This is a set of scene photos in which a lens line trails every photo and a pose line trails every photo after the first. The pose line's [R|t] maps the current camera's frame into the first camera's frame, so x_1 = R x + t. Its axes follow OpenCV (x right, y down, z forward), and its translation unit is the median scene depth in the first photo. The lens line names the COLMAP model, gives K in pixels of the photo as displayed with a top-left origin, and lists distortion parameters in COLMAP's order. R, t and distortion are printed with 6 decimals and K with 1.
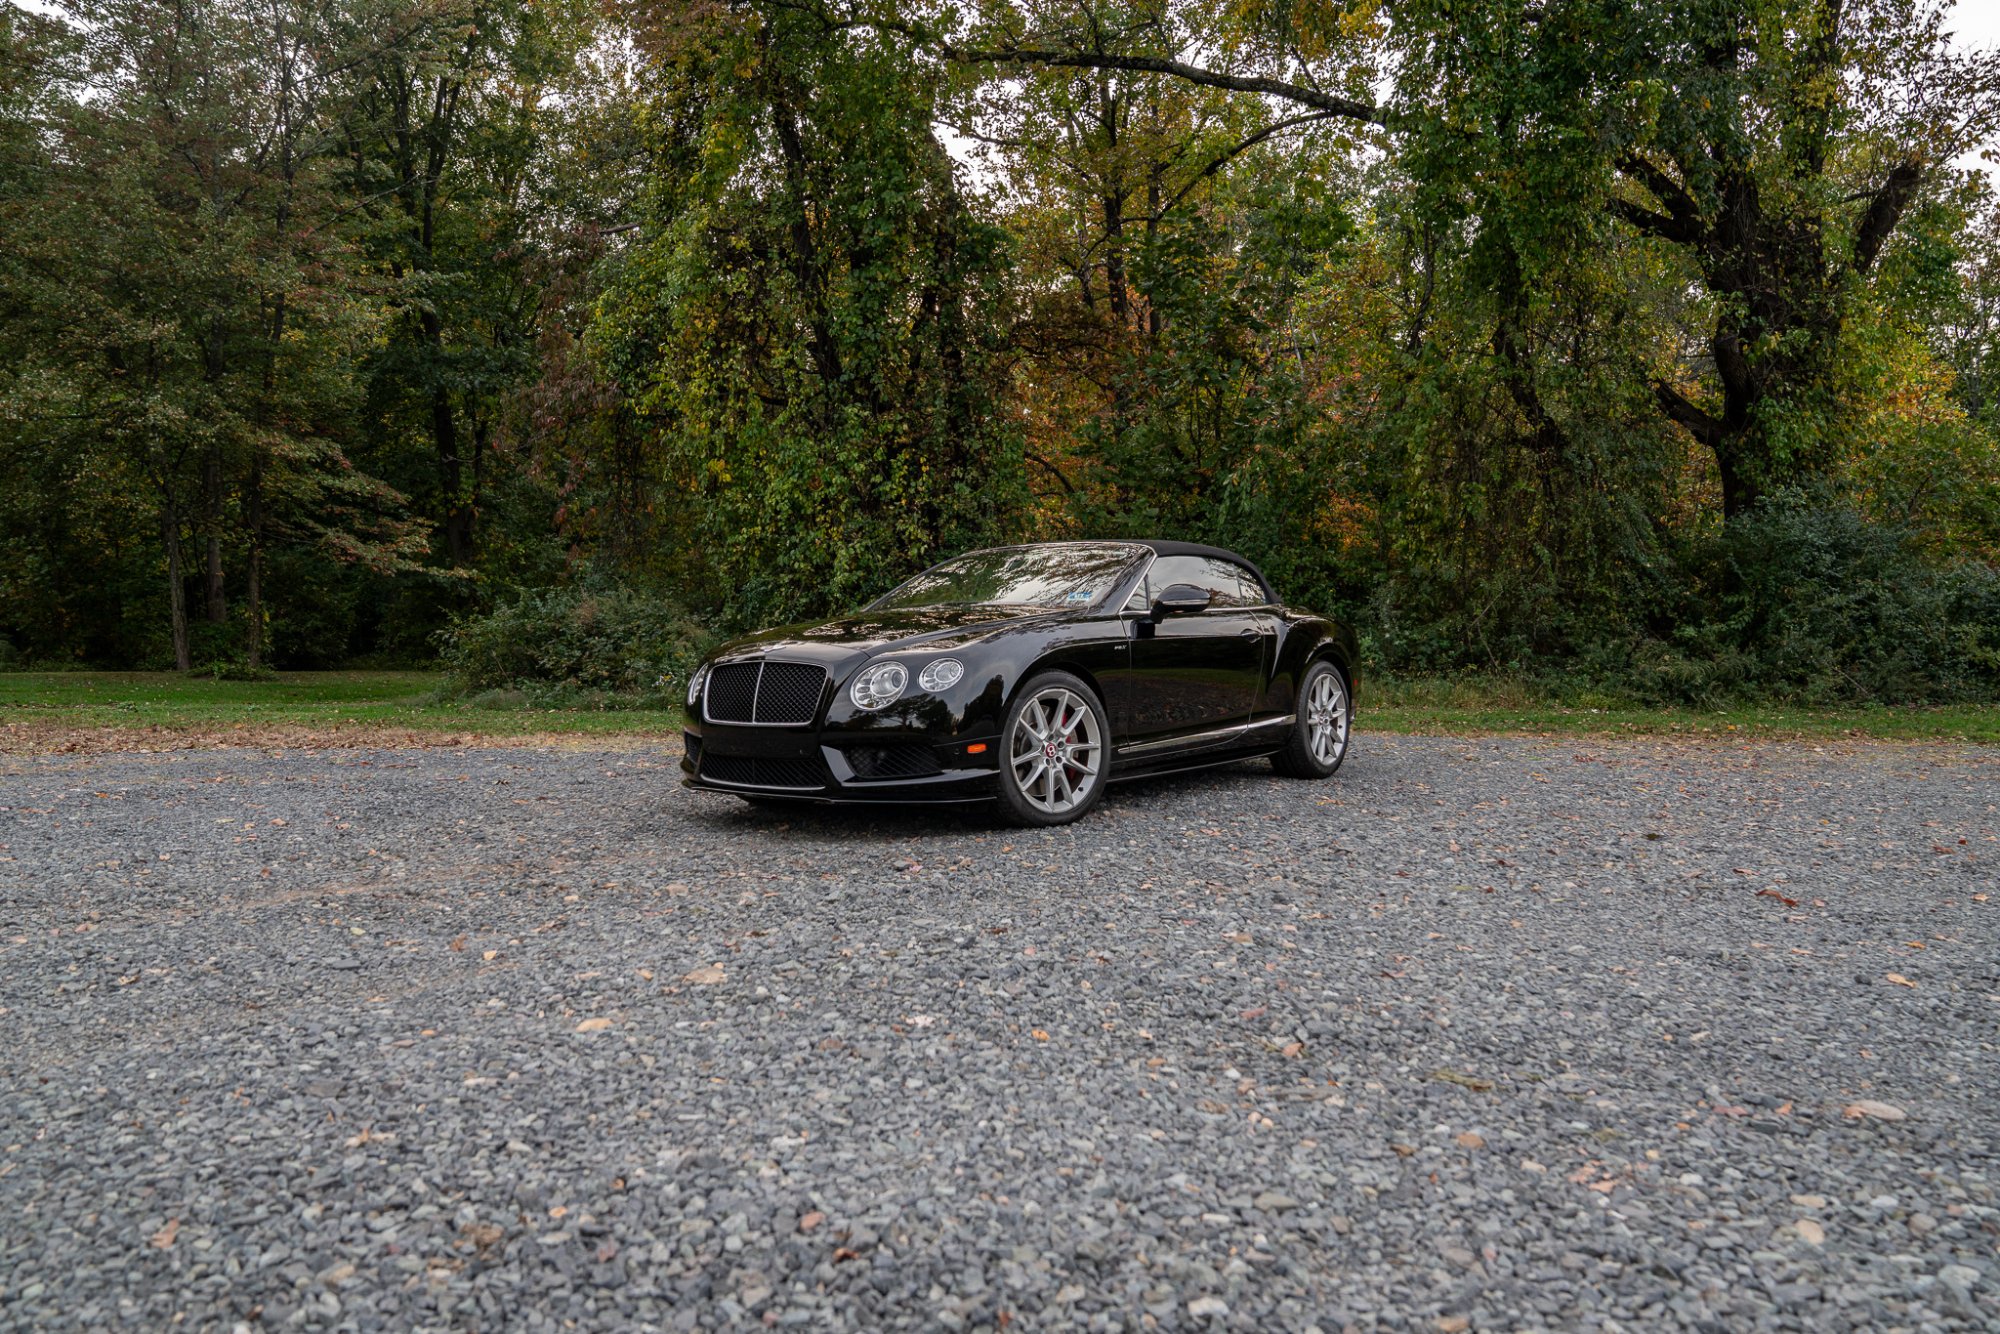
lens RADIAL K [[1436.1, 0, 1006.5], [0, 1436.1, 662.8], [0, 0, 1]] dist [-0.133365, 0.101647]
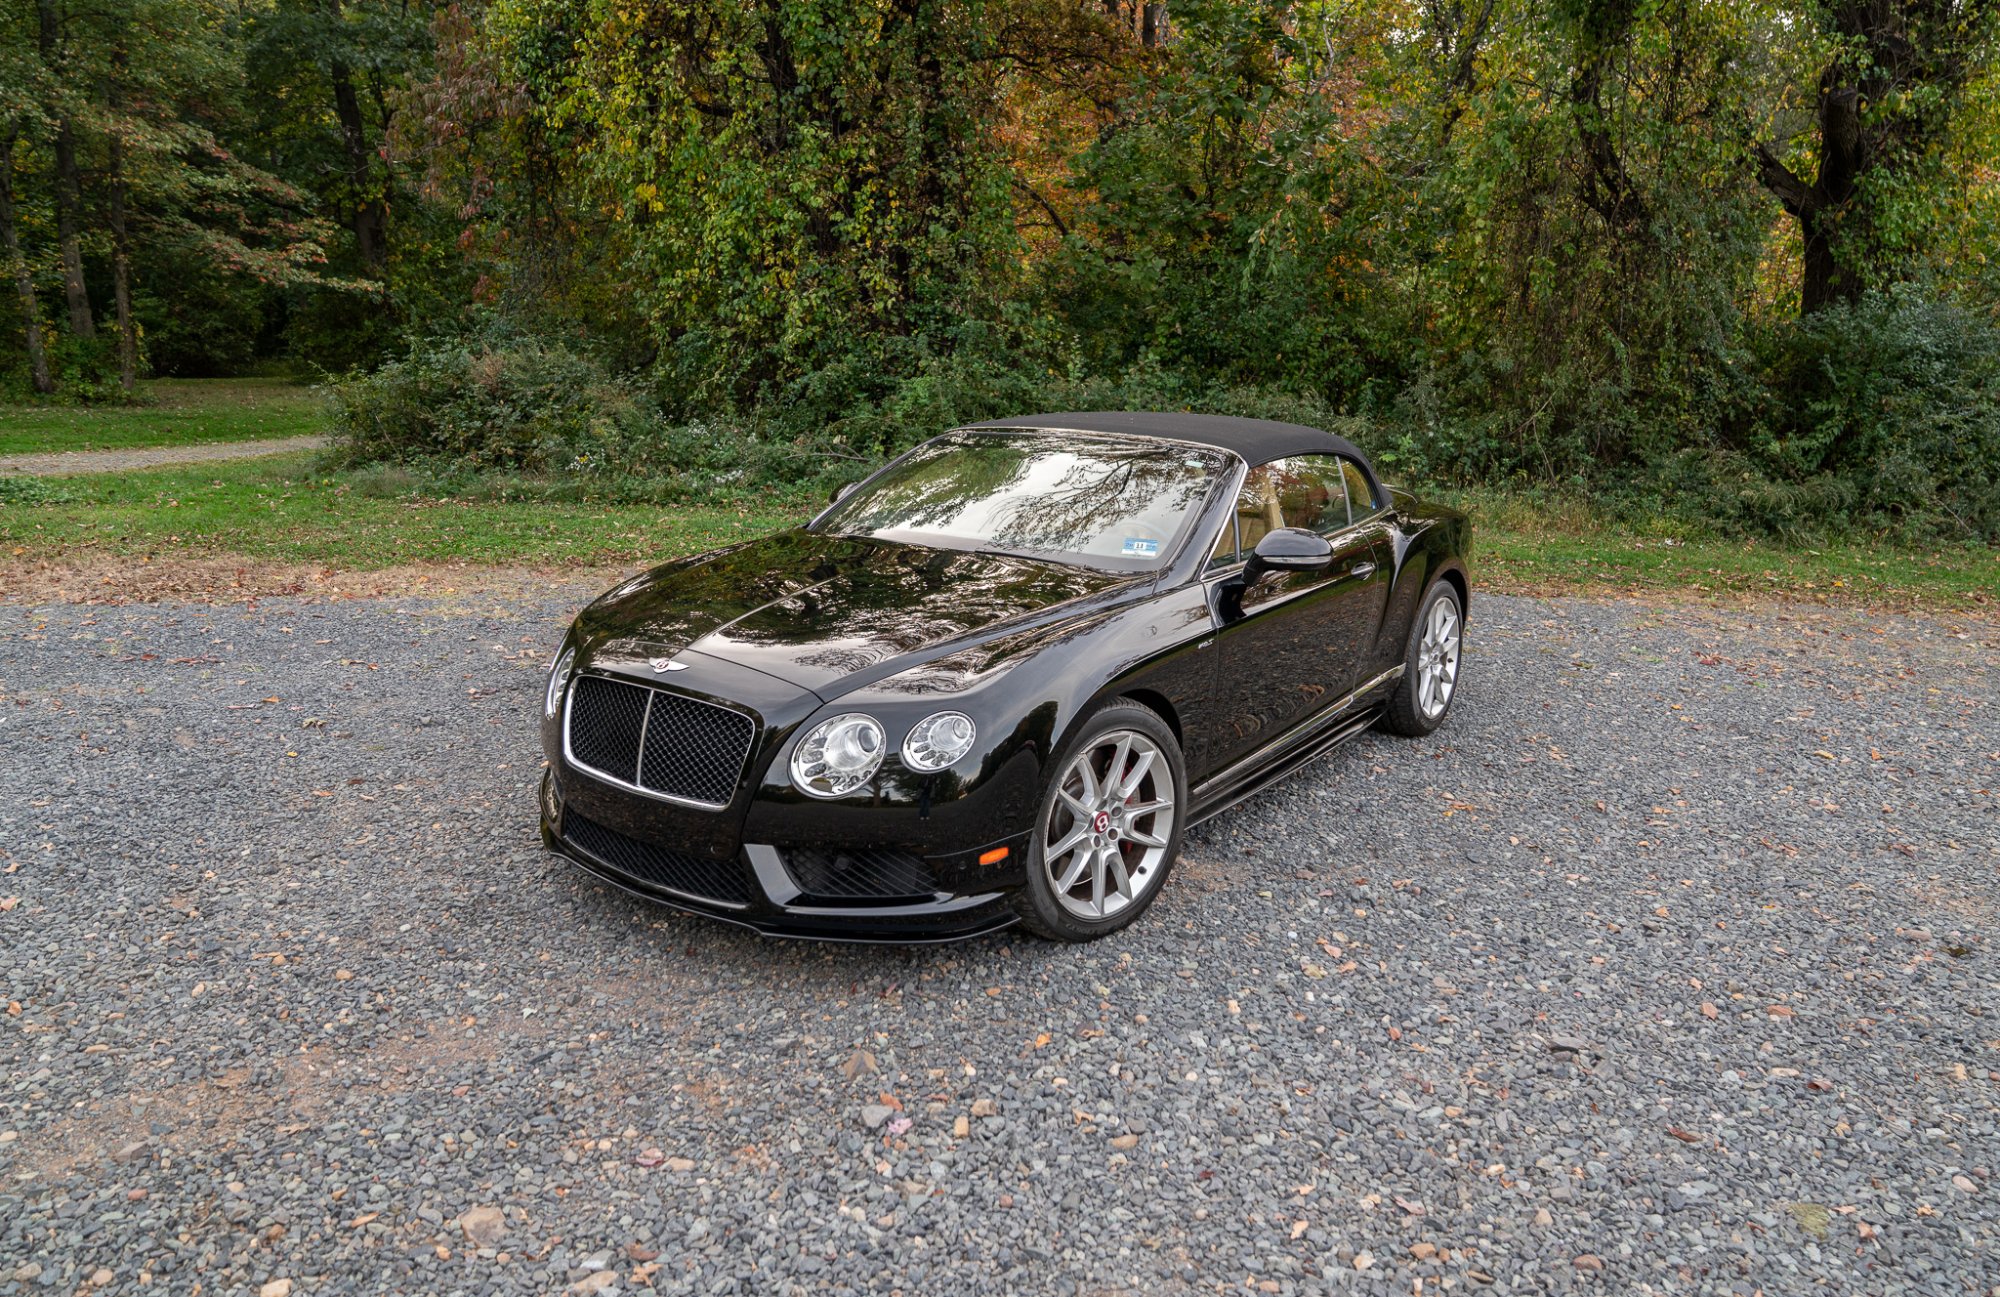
lens RADIAL K [[1431.5, 0, 1035.6], [0, 1431.5, 602.5], [0, 0, 1]] dist [-0.130972, 0.100247]
pose [[0.998223, 0.025591, 0.053815, -0.013192], [-0.034566, 0.984296, 0.173107, -0.053608], [-0.048539, -0.174660, 0.983432, 0.137716]]
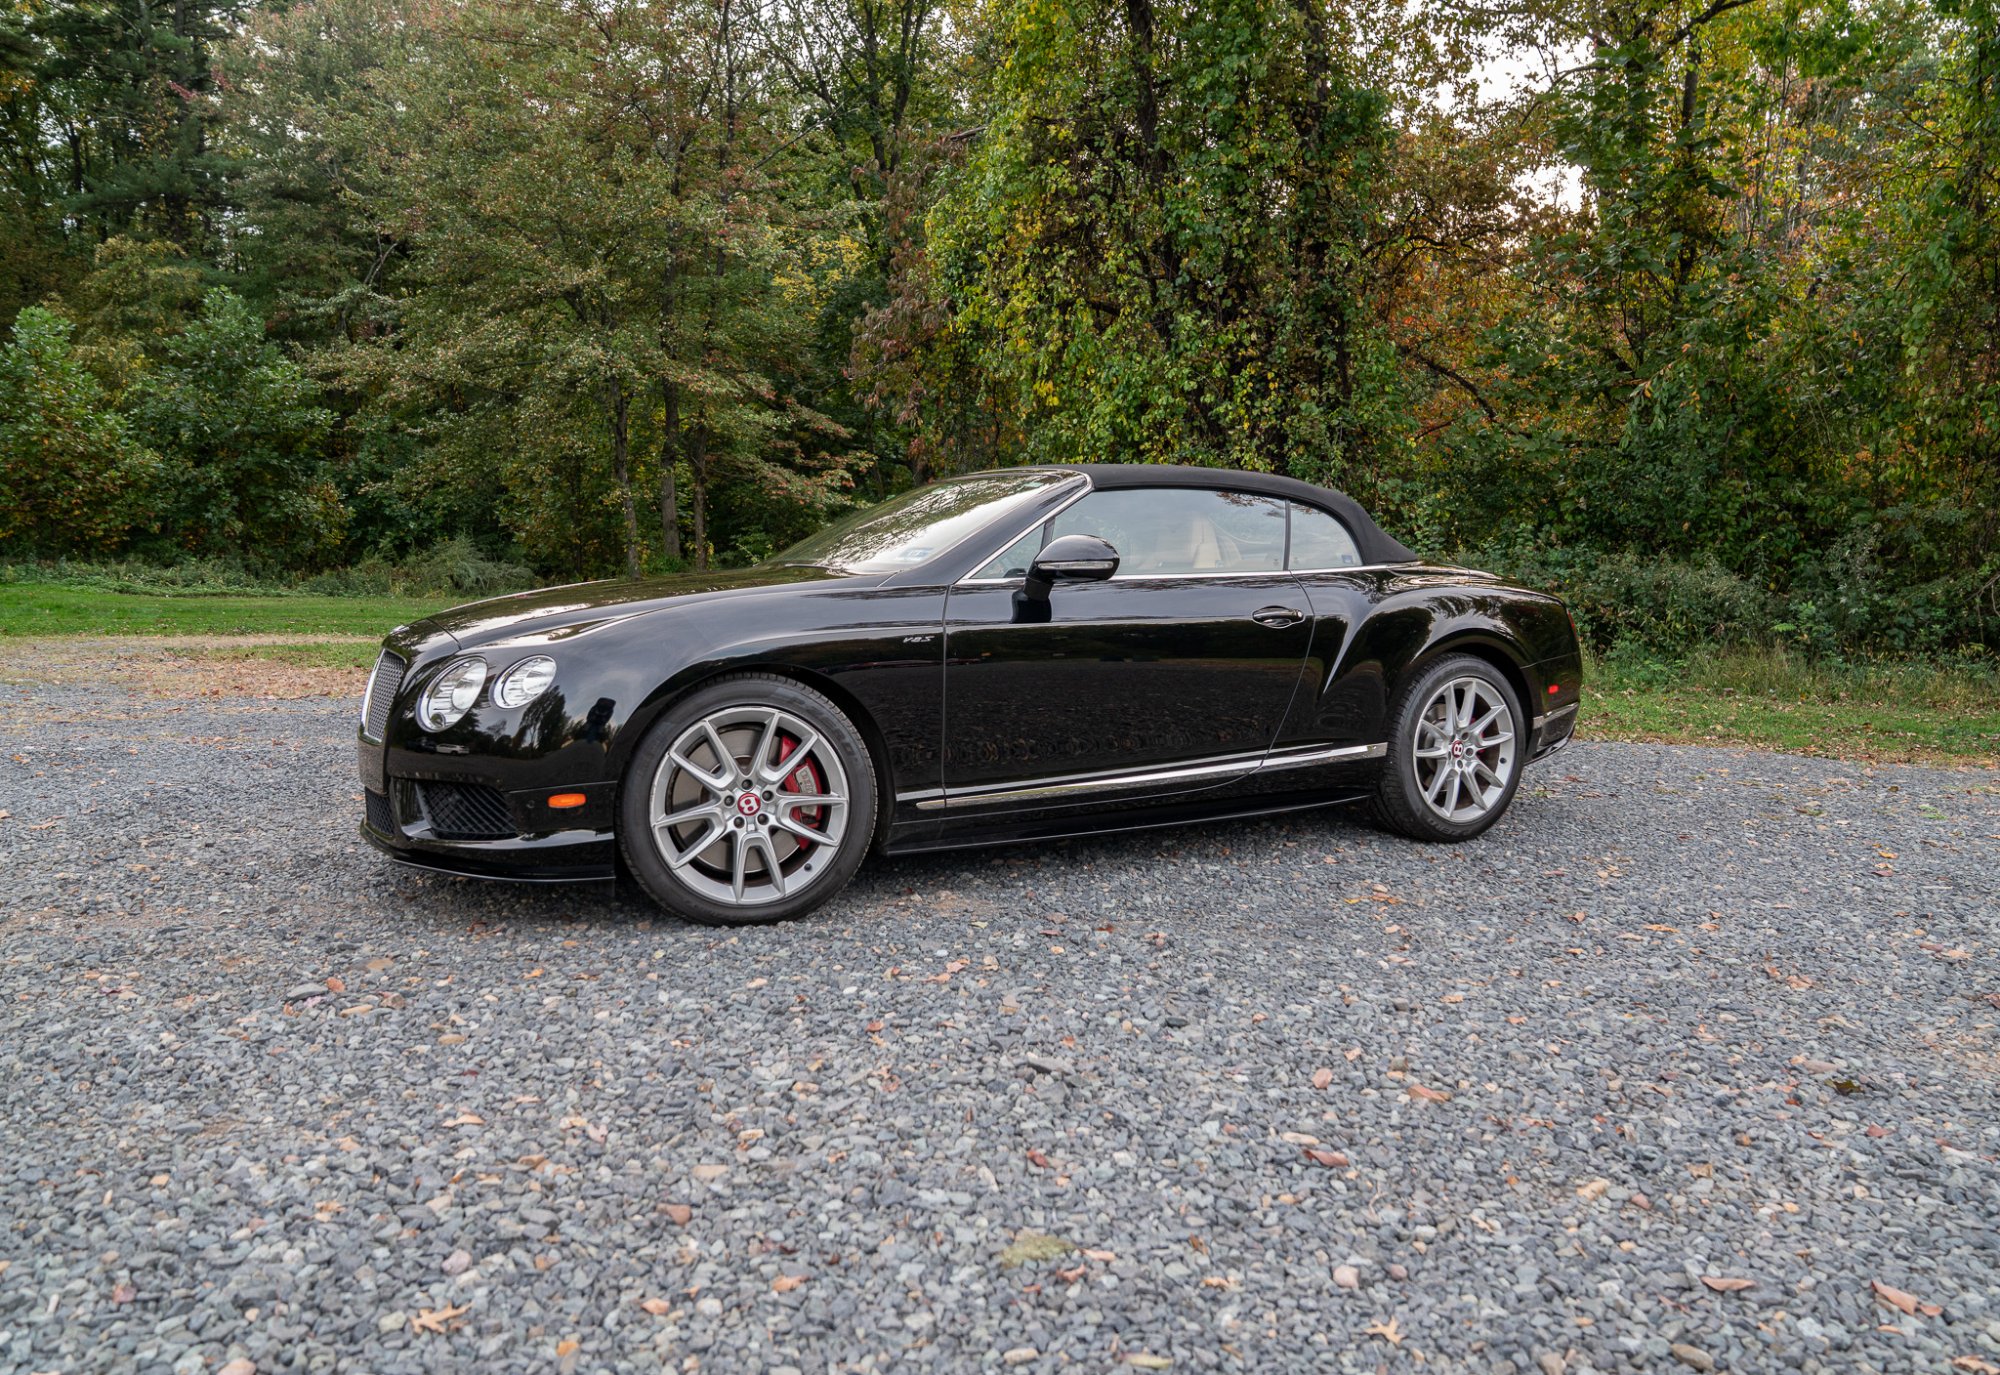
lens RADIAL K [[1429.3, 0, 1024.1], [0, 1429.3, 681.8], [0, 0, 1]] dist [-0.131575, 0.102328]
pose [[0.925100, 0.044994, -0.377047, 0.135092], [-0.022209, 0.997666, 0.064565, -0.012661], [0.379073, -0.051355, 0.923941, 0.171459]]
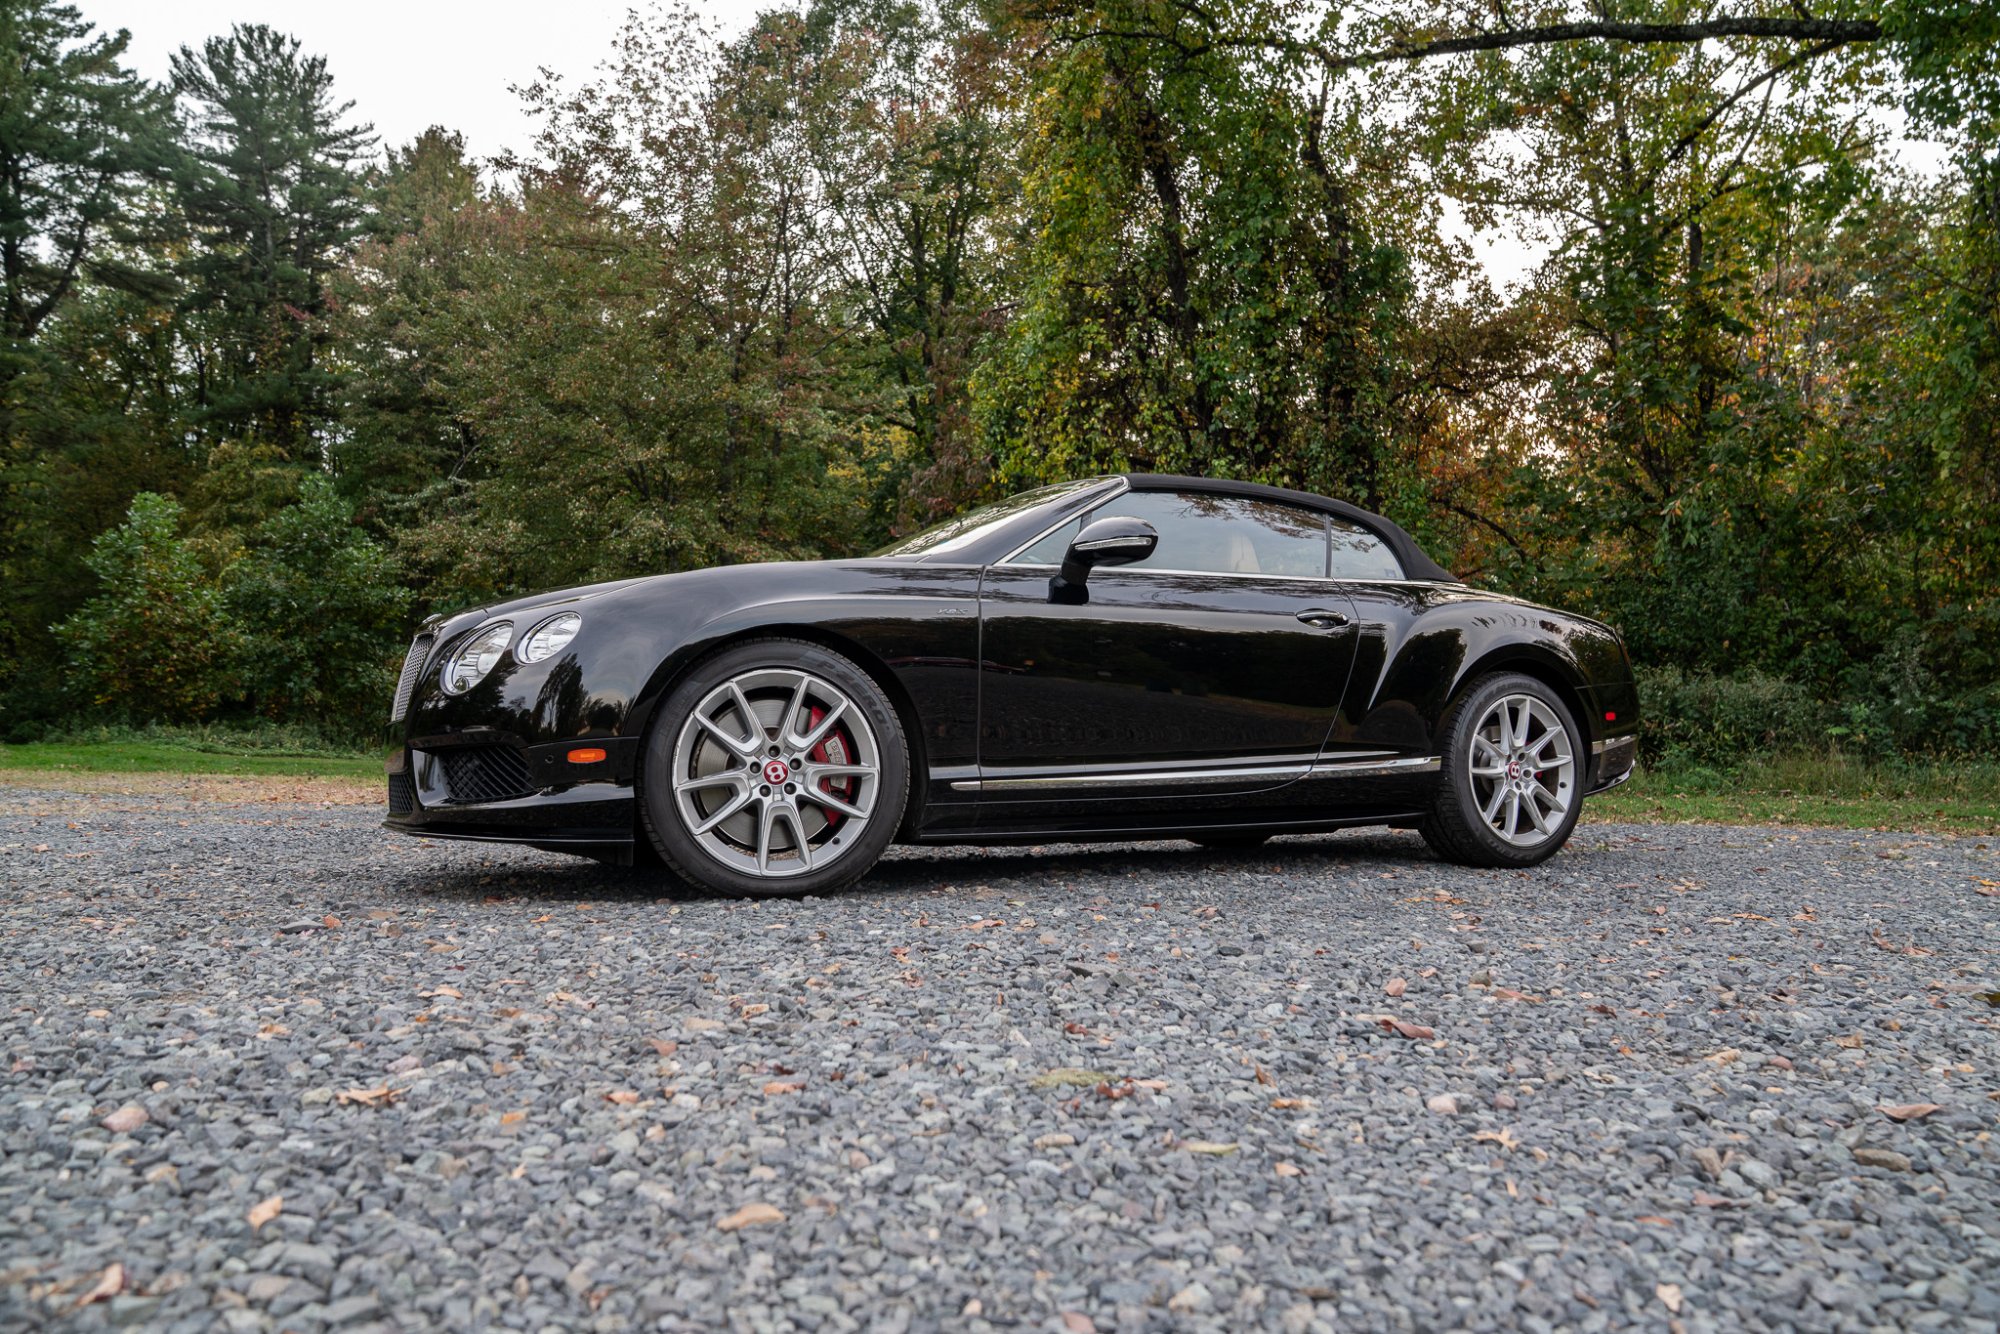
lens RADIAL K [[1385.7, 0, 998.4], [0, 1385.7, 663.4], [0, 0, 1]] dist [-0.131340, 0.101214]
pose [[0.904777, -0.023728, -0.425225, 0.131082], [-0.014352, 0.996181, -0.086125, 0.023120], [0.425644, 0.084027, 0.900981, 0.185746]]
